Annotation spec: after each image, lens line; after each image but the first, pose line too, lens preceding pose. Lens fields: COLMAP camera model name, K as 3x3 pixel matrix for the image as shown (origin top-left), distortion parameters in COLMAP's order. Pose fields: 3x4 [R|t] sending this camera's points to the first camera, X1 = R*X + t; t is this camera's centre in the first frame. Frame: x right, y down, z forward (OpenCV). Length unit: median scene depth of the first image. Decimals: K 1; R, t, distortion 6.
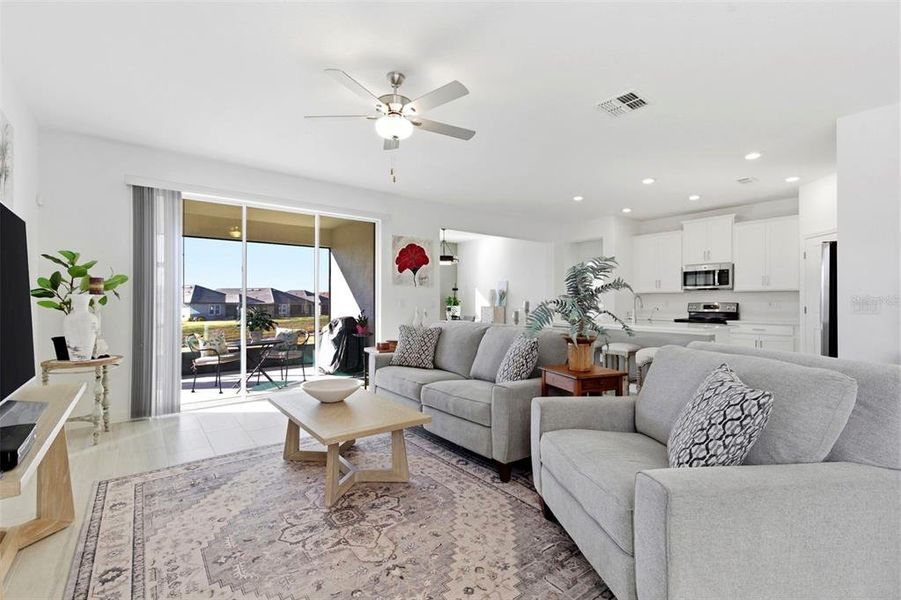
lens RADIAL K [[400.9, 0, 455.3], [0, 400.9, 298.6], [0, 0, 1]] dist [0.000314, -0.000025]
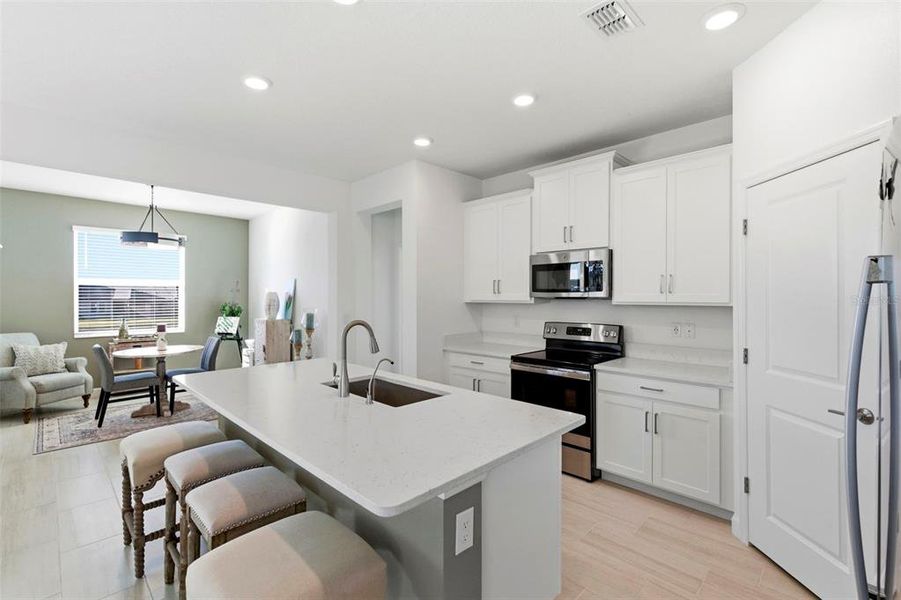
lens RADIAL K [[400.9, 0, 458.7], [0, 400.9, 296.9], [0, 0, 1]] dist [0.000314, -0.000025]
pose [[0.989749, 0.000292, 0.142815, 0.478505], [-0.001448, 0.999967, 0.007989, -0.034528], [-0.142808, -0.008114, 0.989717, 0.584209]]
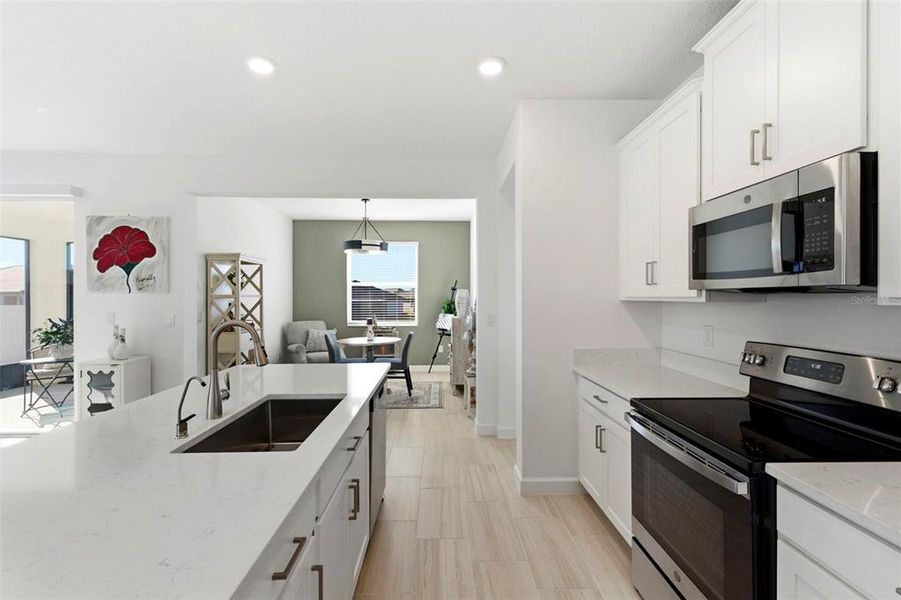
lens RADIAL K [[400.9, 0, 452.2], [0, 400.9, 298.3], [0, 0, 1]] dist [0.000314, -0.000025]
pose [[0.810130, 0.000921, -0.586249, 0.722758], [0.005502, 0.999943, 0.009175, -0.026427], [0.586224, -0.010659, 0.810079, 0.829352]]
